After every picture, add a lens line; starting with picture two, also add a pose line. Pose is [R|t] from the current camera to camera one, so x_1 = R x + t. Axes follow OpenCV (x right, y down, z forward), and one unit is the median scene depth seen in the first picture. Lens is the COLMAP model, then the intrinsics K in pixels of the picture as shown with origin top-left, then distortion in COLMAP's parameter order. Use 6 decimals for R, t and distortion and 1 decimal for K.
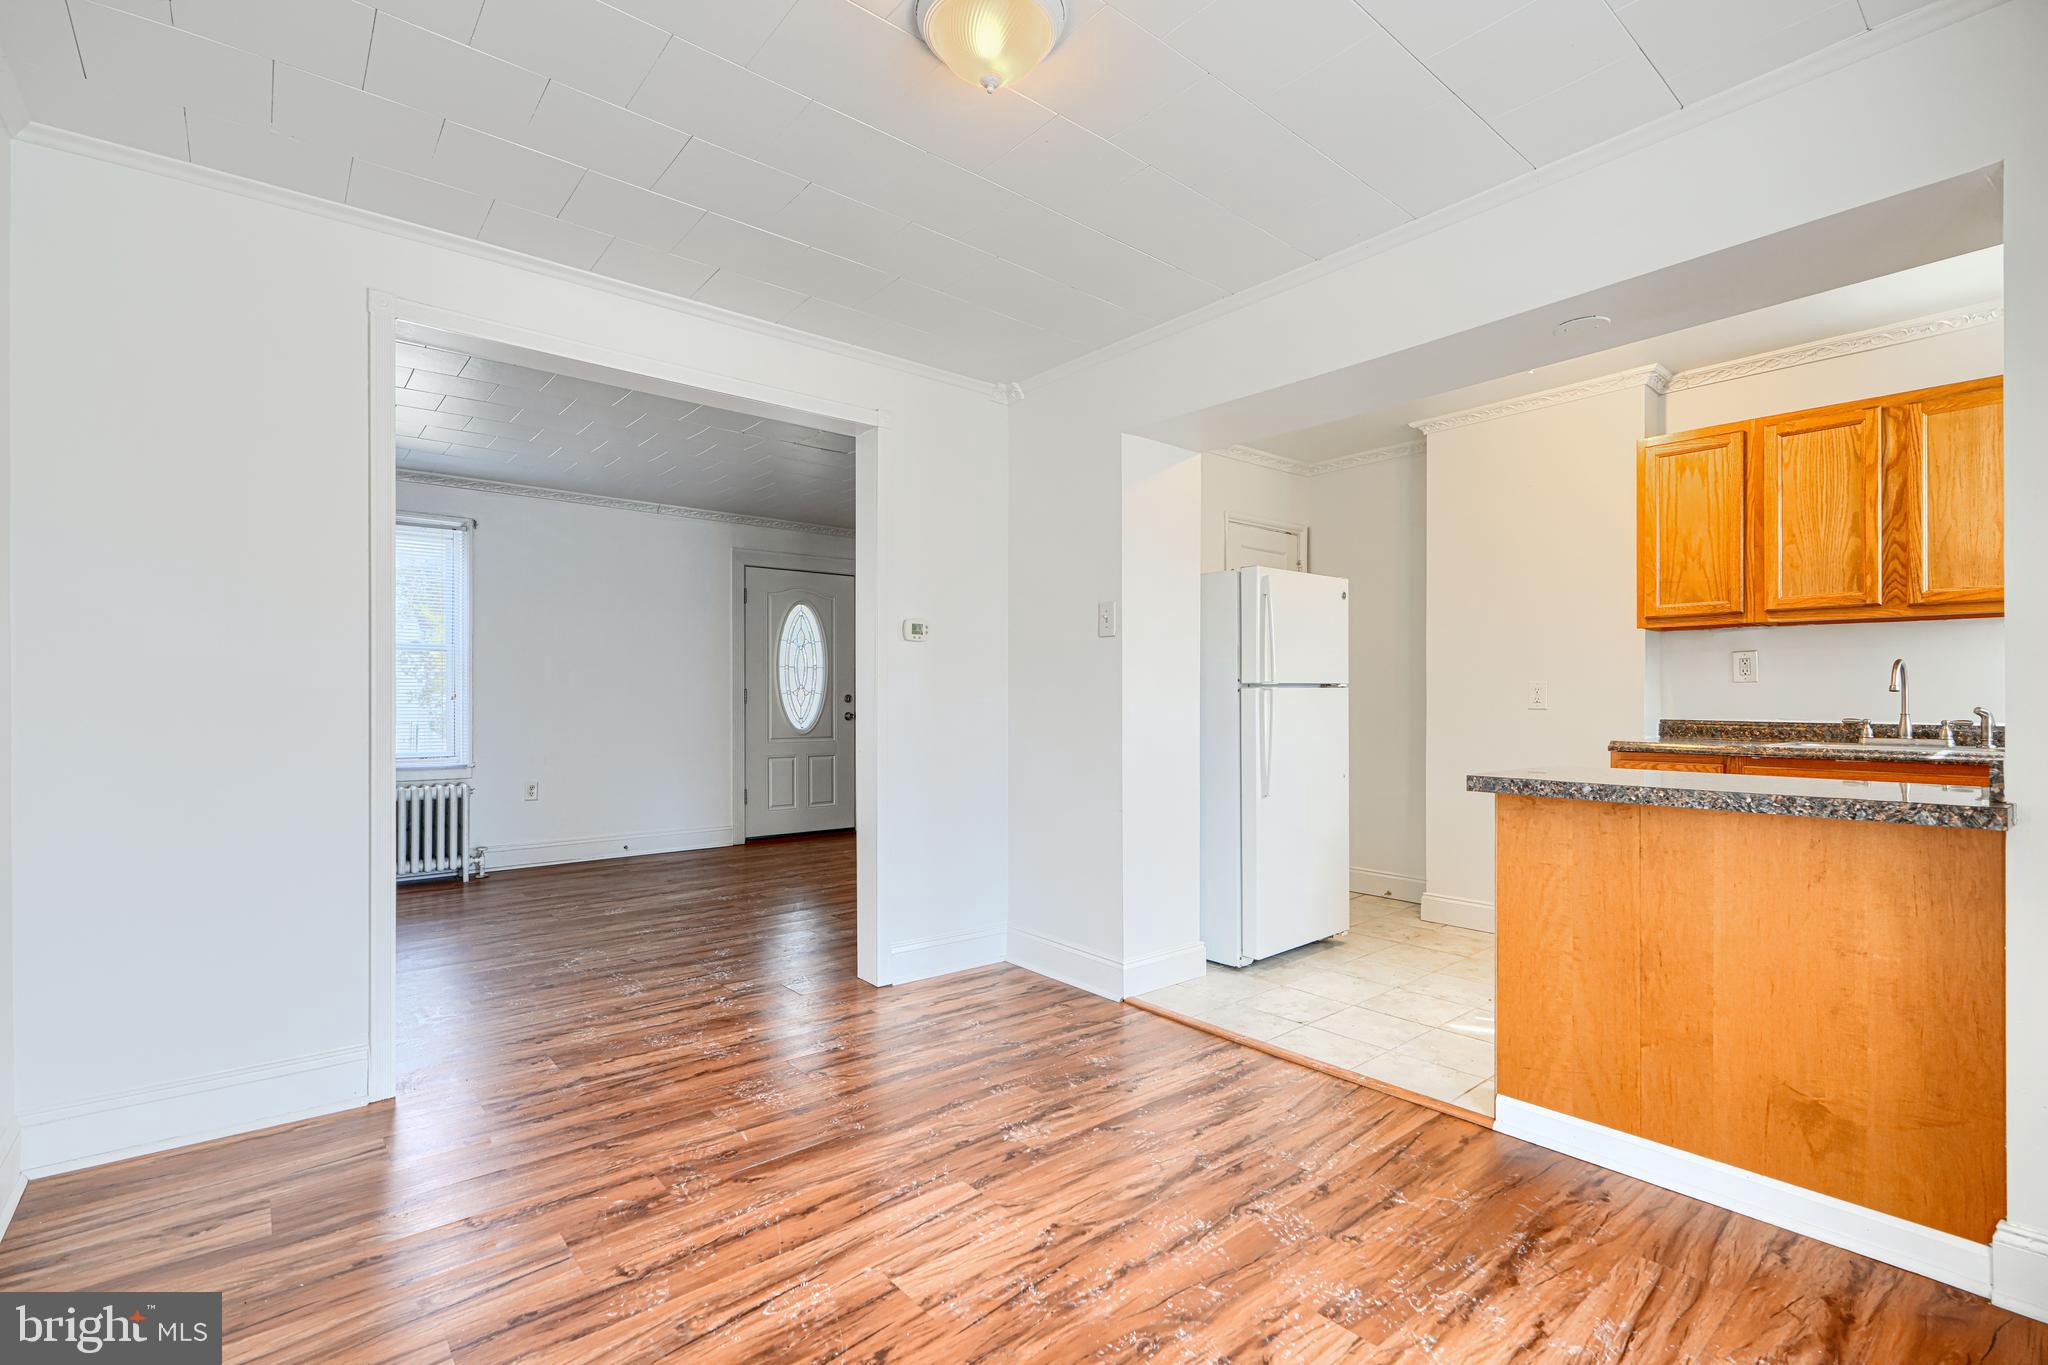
lens RADIAL K [[926.4, 0, 1021.1], [0, 926.4, 694.9], [0, 0, 1]] dist [-0.003930, 0.001895]
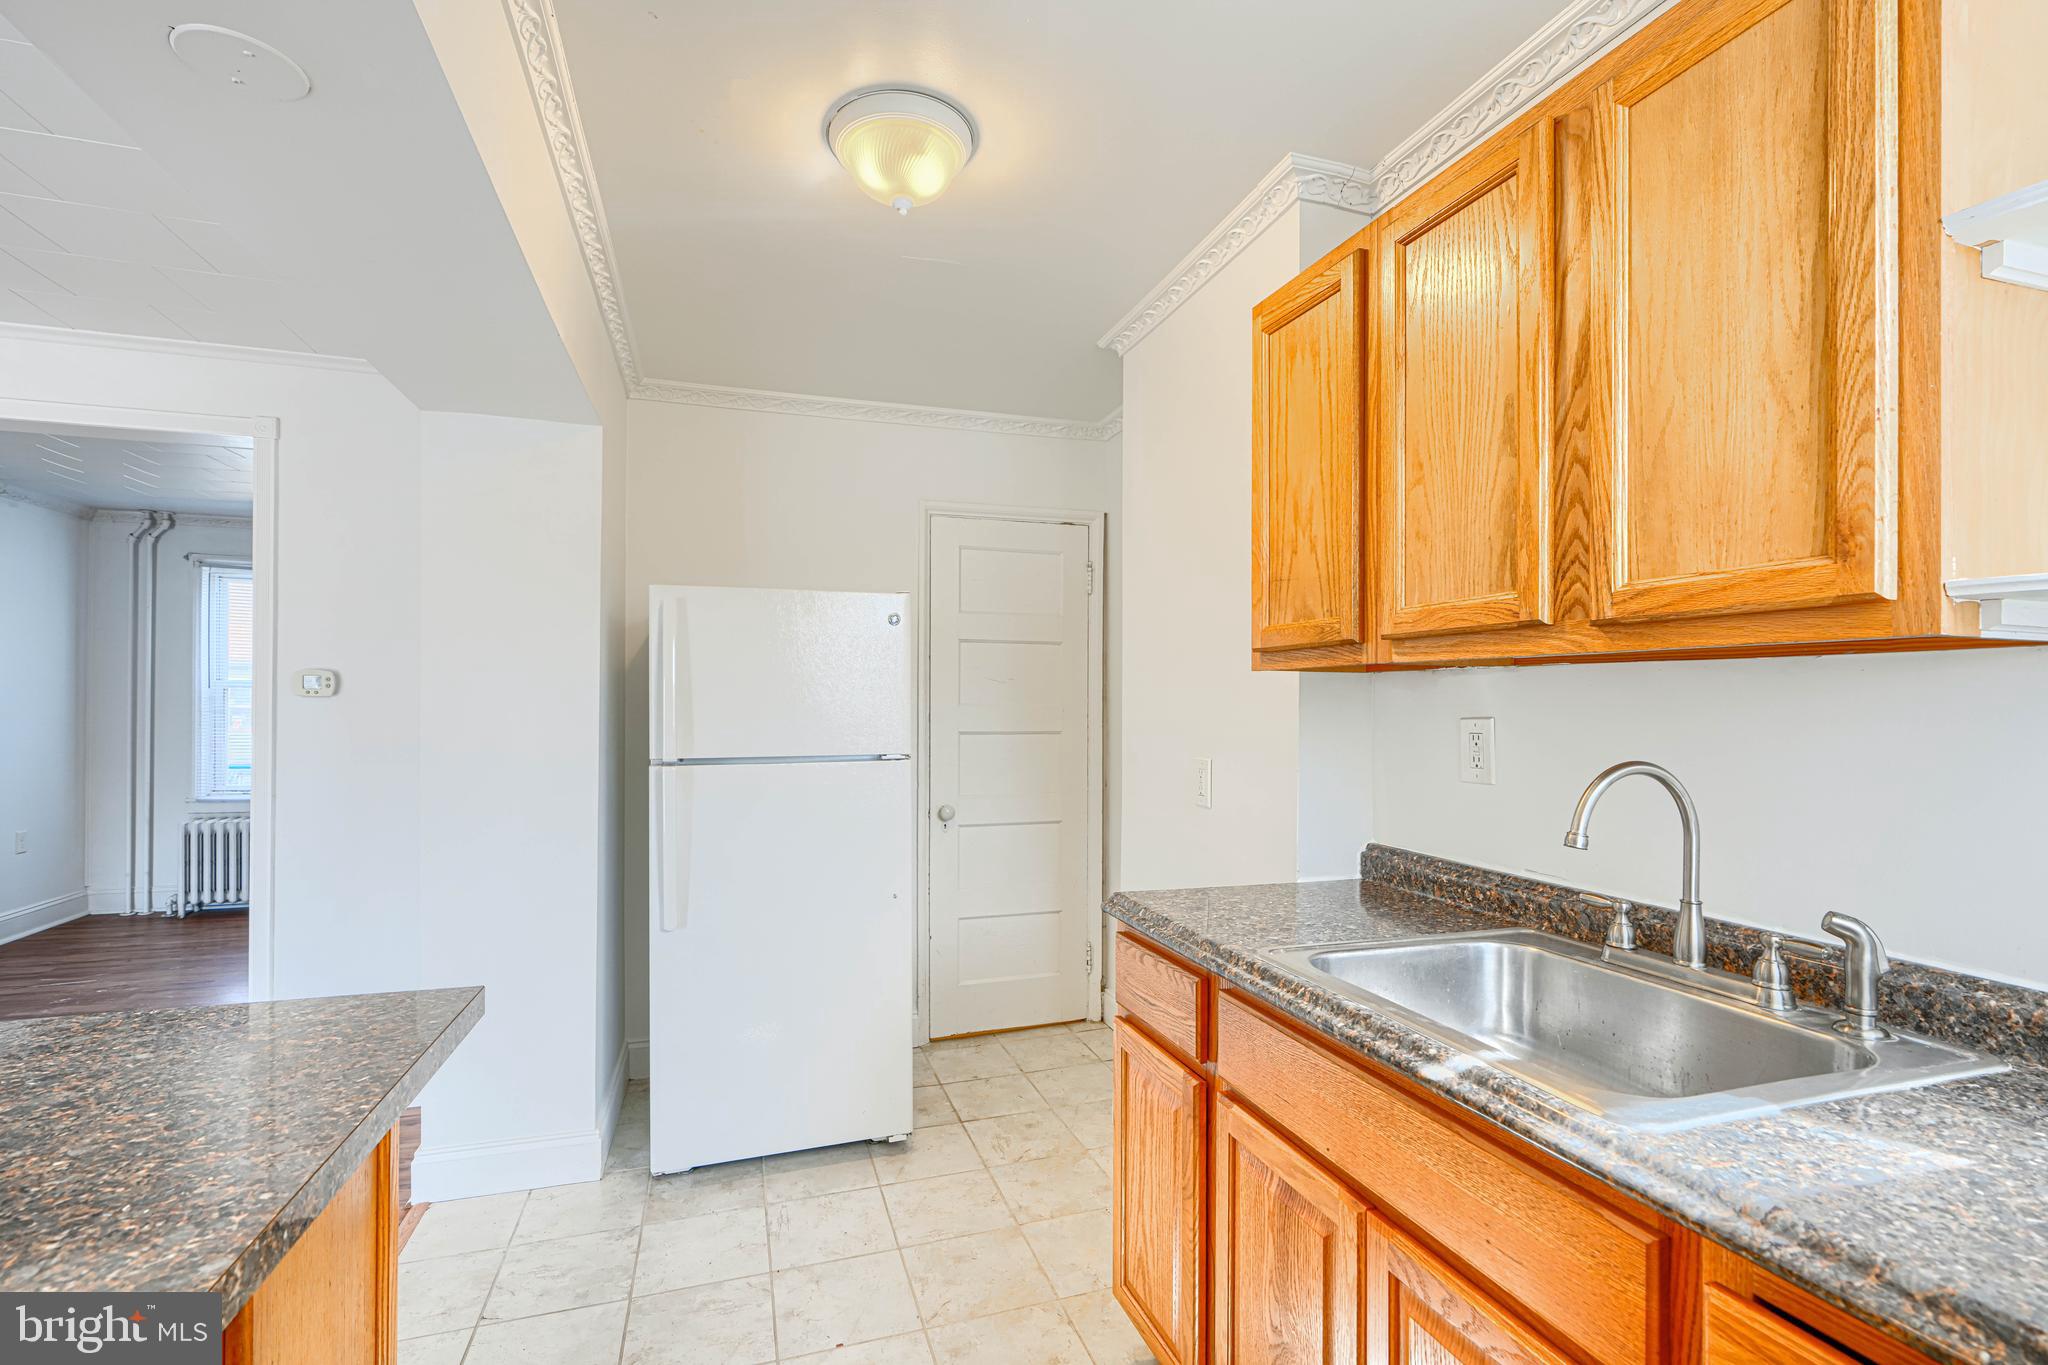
lens RADIAL K [[926.4, 0, 1025.7], [0, 926.4, 699.0], [0, 0, 1]] dist [-0.003930, 0.001895]
pose [[0.924992, 0.000582, -0.379987, 0.829454], [-0.001654, 0.999996, -0.002493, -0.060813], [0.379984, 0.002935, 0.924988, 0.525537]]
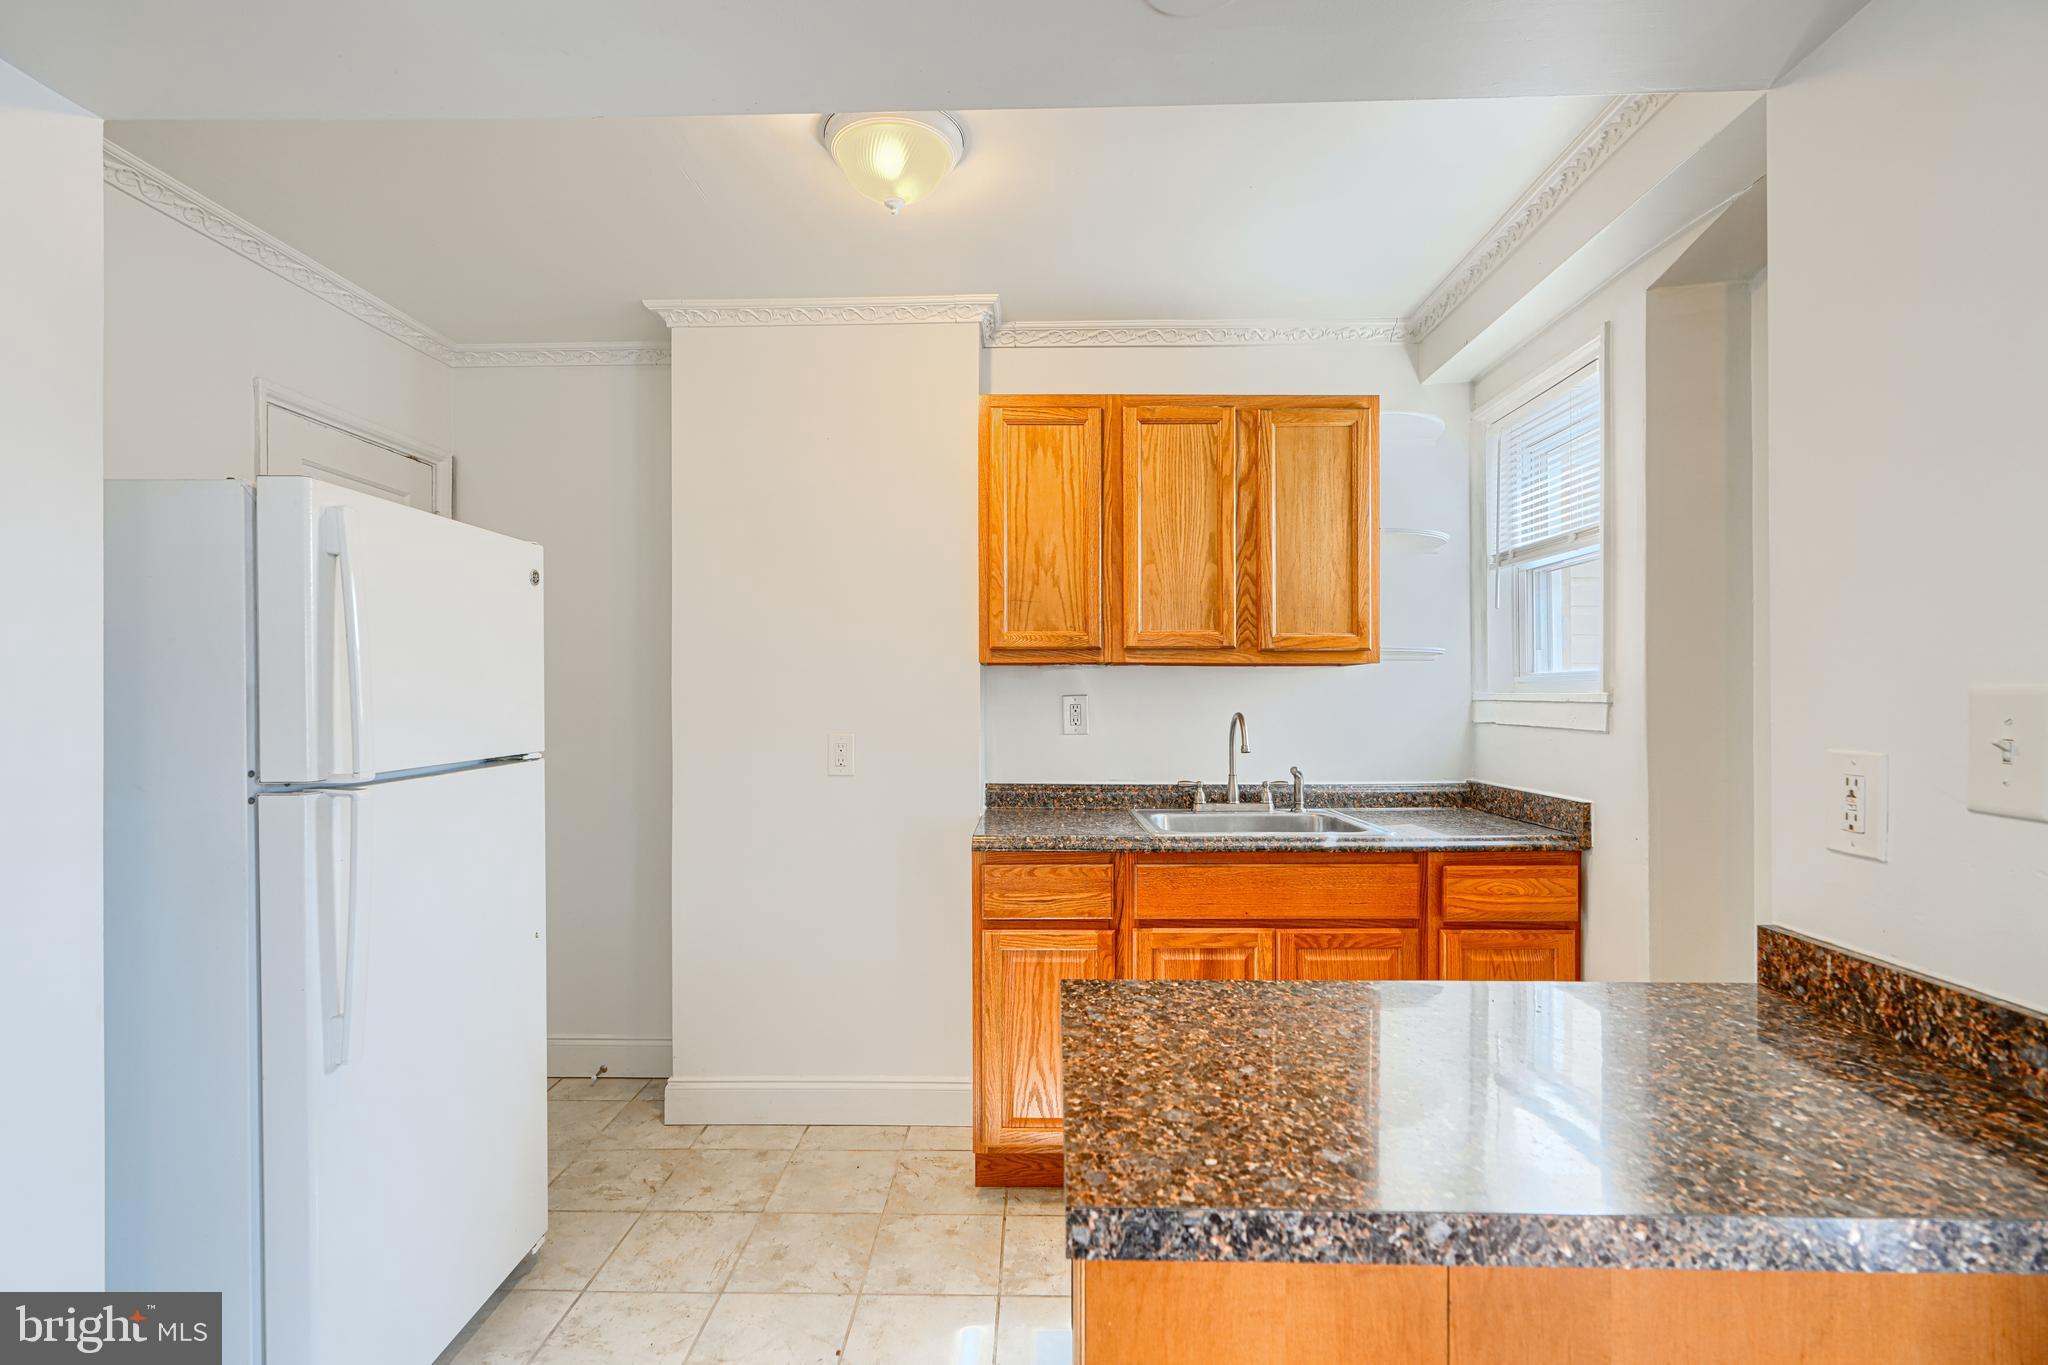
lens RADIAL K [[926.4, 0, 1022.4], [0, 926.4, 696.3], [0, 0, 1]] dist [-0.003930, 0.001895]
pose [[0.657181, -0.002569, 0.753728, 0.174011], [-0.000199, 0.999994, 0.003582, -0.054254], [-0.753733, -0.002504, 0.657176, 0.569652]]
